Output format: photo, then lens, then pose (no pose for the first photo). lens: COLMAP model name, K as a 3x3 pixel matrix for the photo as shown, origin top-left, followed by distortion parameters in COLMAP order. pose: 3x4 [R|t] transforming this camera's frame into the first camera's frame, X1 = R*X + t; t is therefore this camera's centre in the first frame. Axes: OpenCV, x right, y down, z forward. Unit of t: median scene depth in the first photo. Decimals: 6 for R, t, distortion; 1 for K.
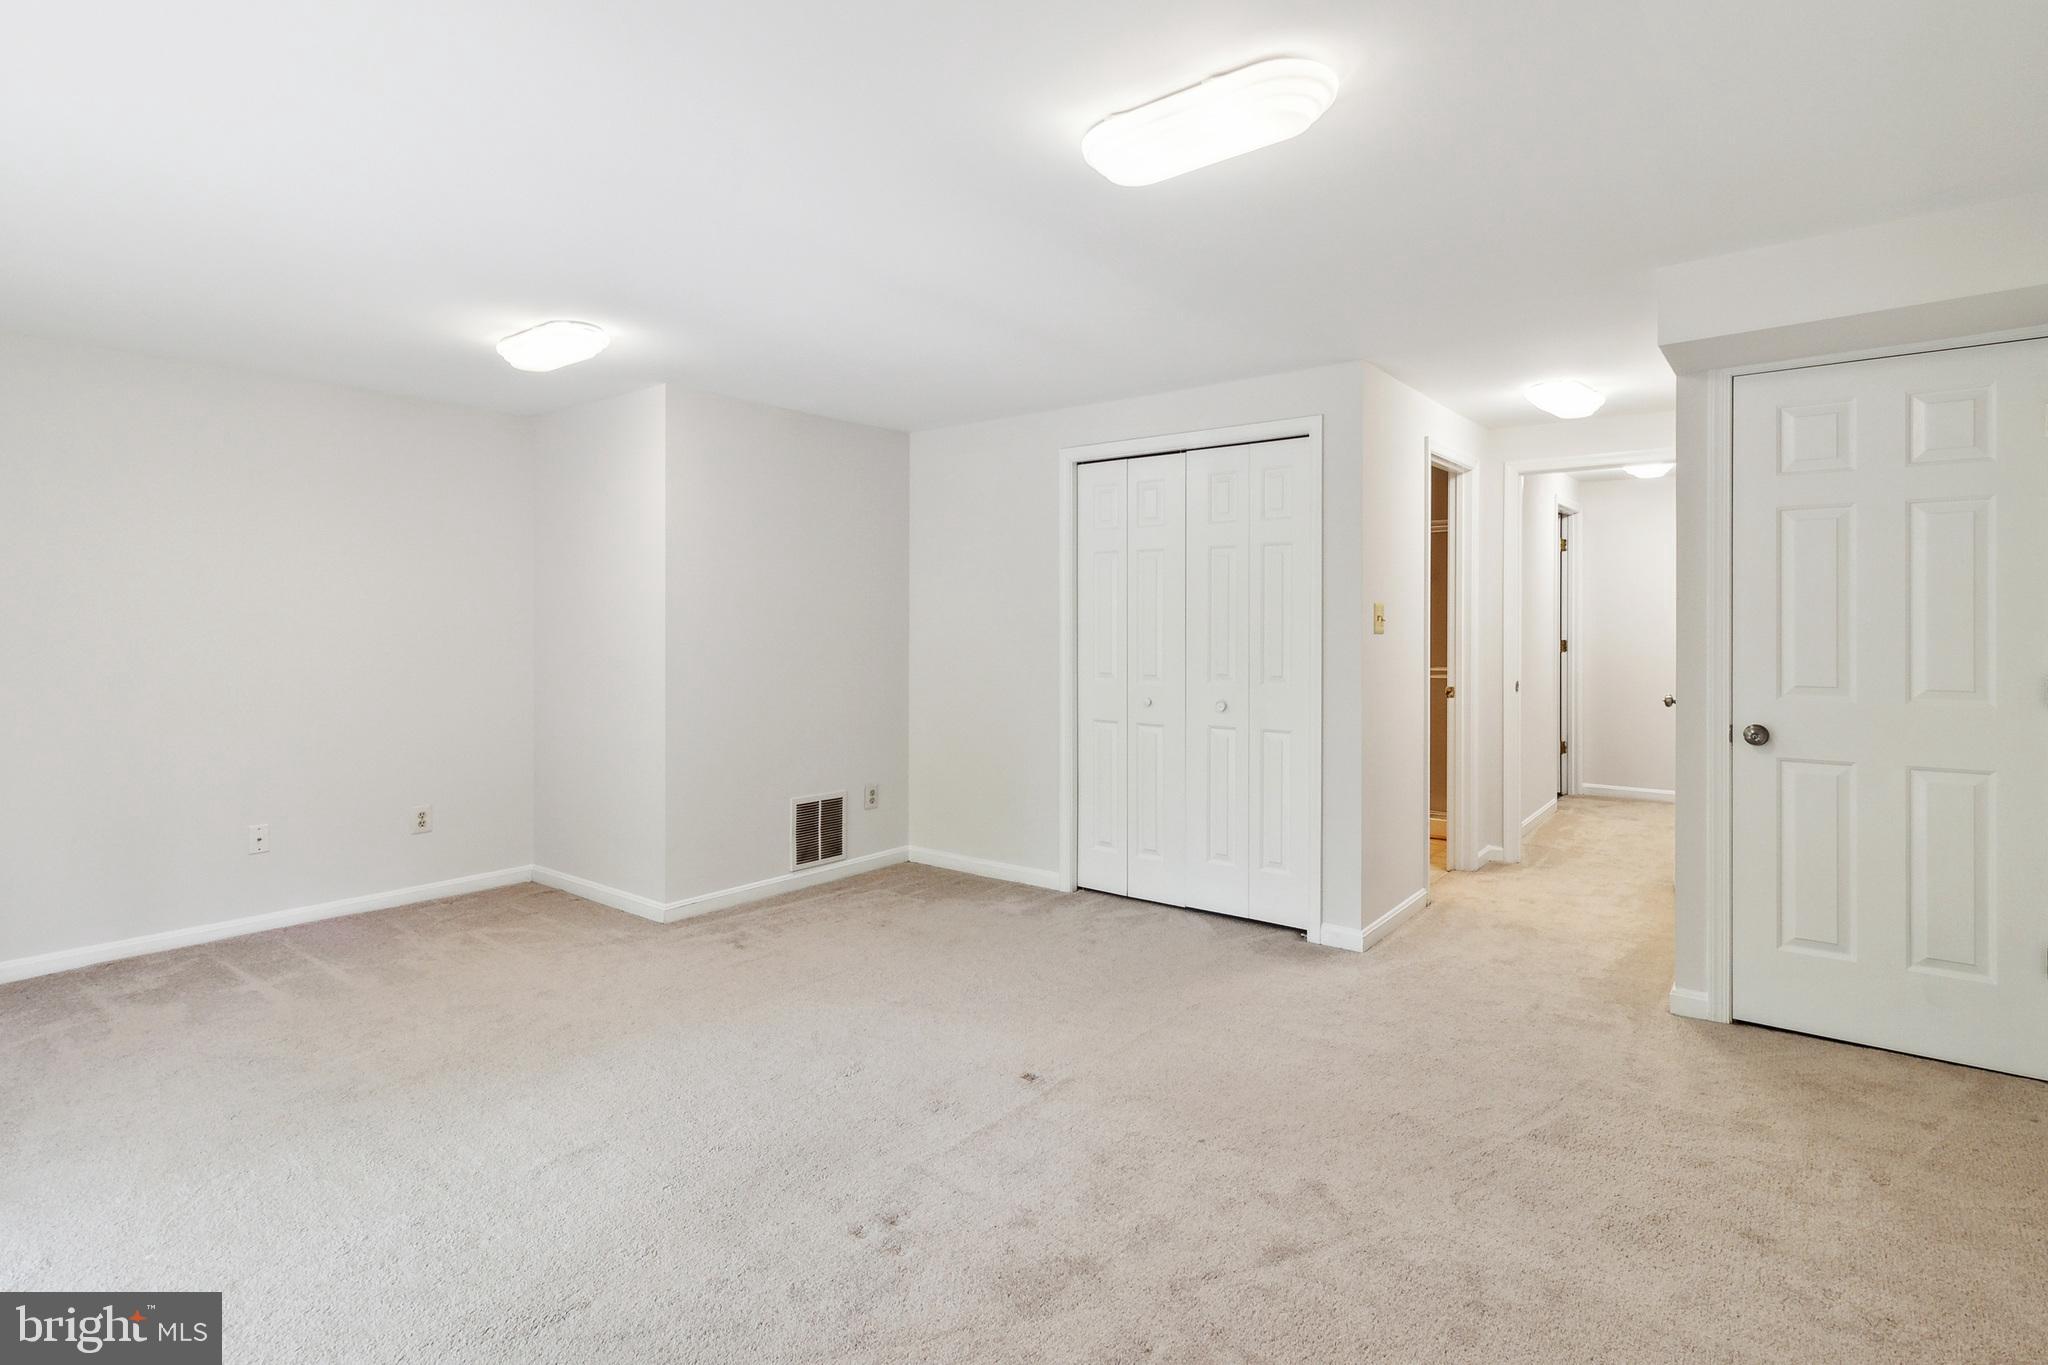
lens RADIAL K [[1012.7, 0, 1025.3], [0, 1012.7, 643.6], [0, 0, 1]] dist [-0.016402, 0.000254]
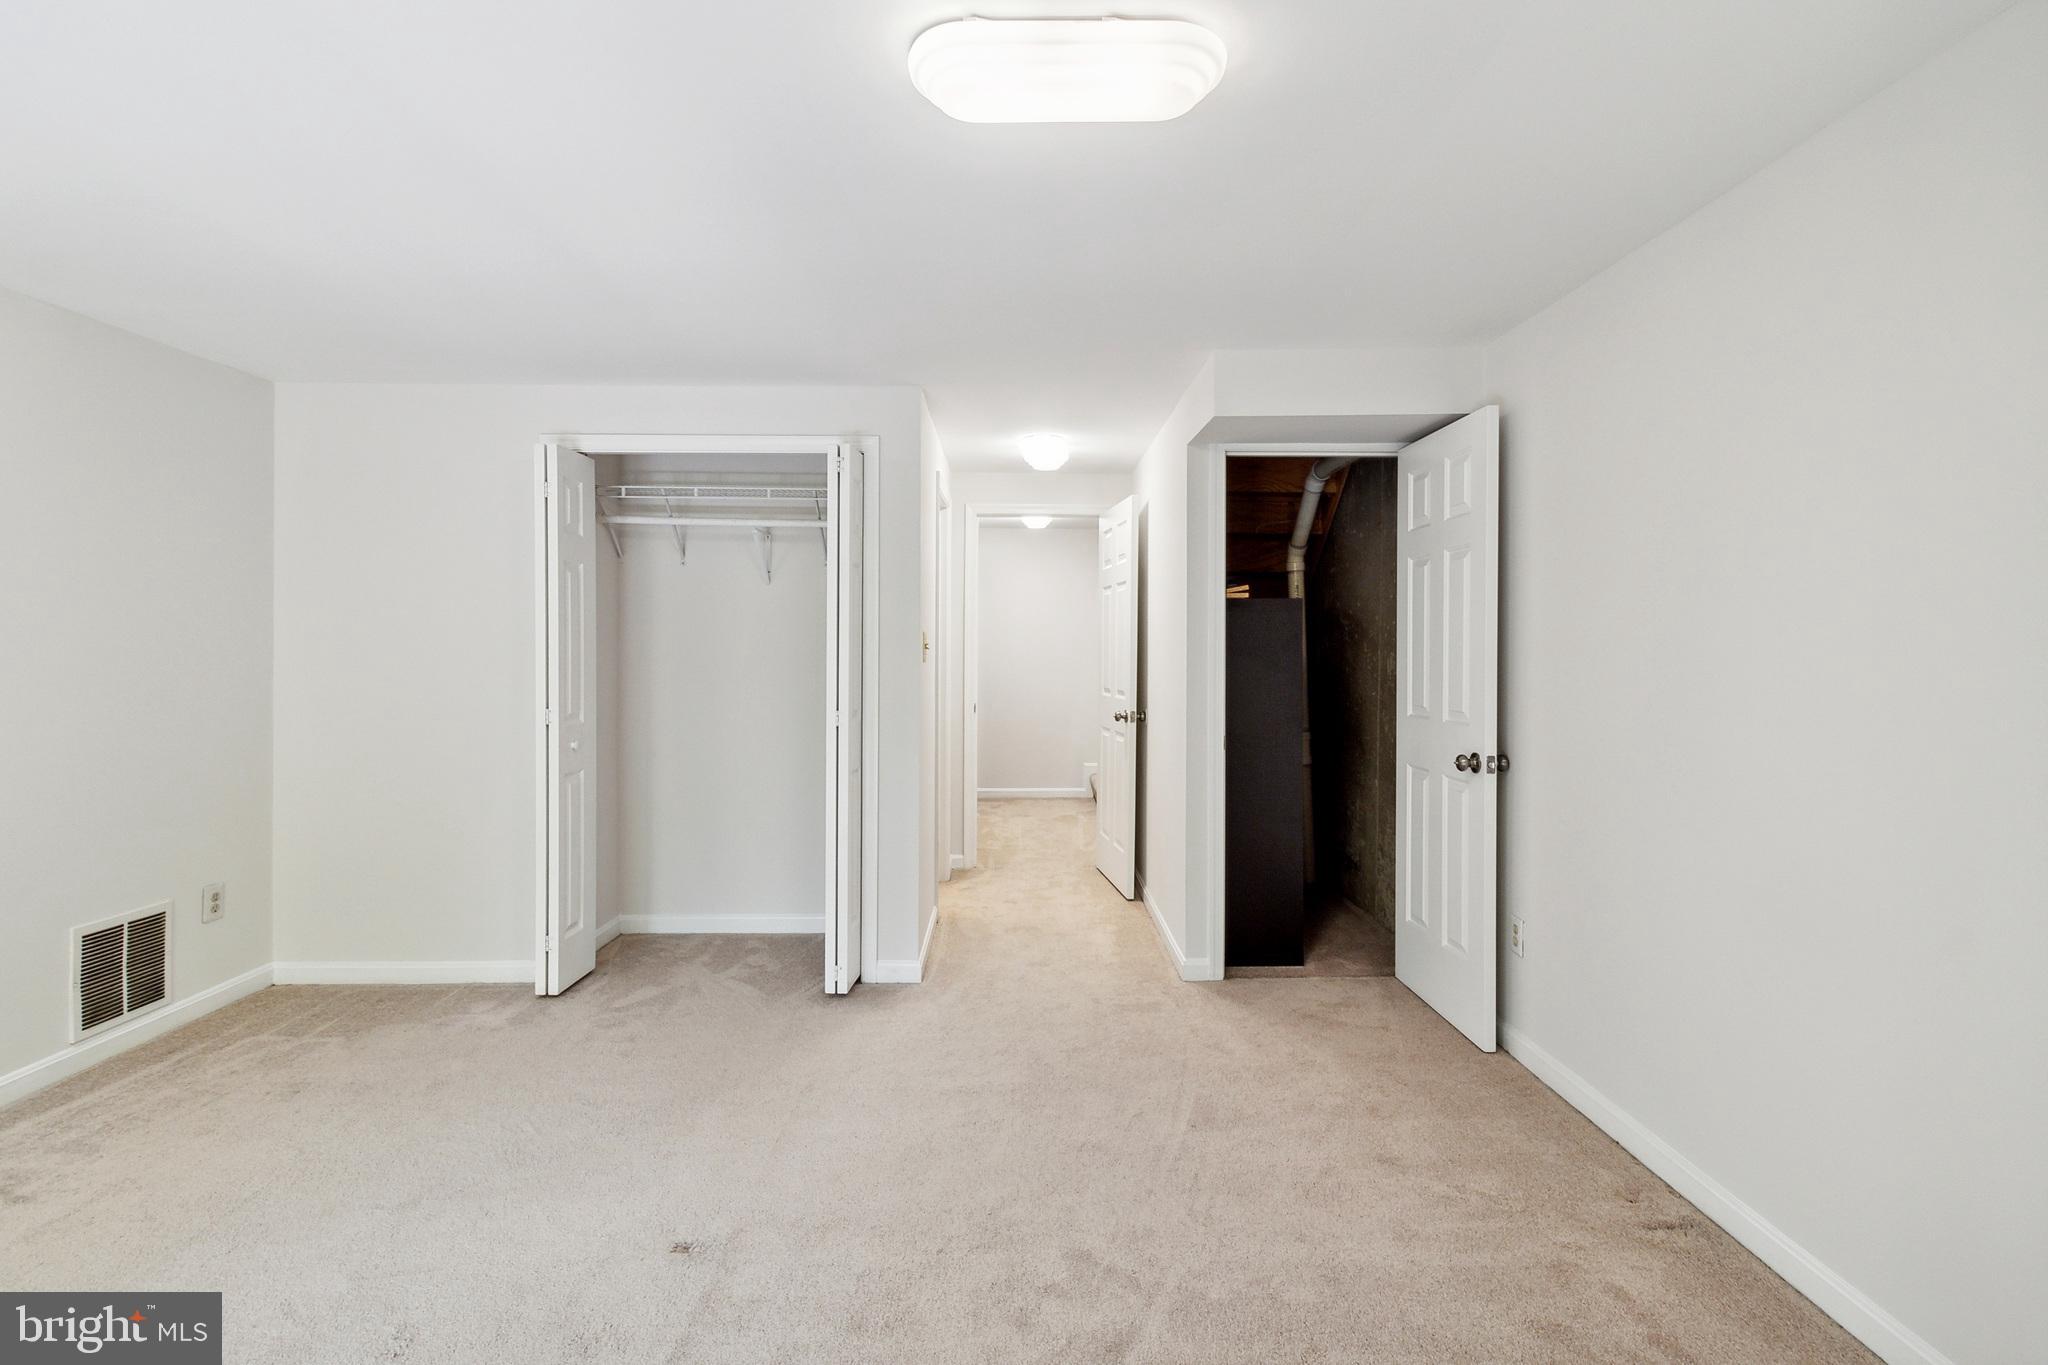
lens RADIAL K [[963.7, 0, 1022.6], [0, 963.7, 672.4], [0, 0, 1]] dist [-0.002781, -0.000297]
pose [[0.775910, -0.013151, 0.630706, -0.146628], [0.010717, 0.999913, 0.007665, -0.004114], [-0.630752, 0.000812, 0.775984, 0.162473]]
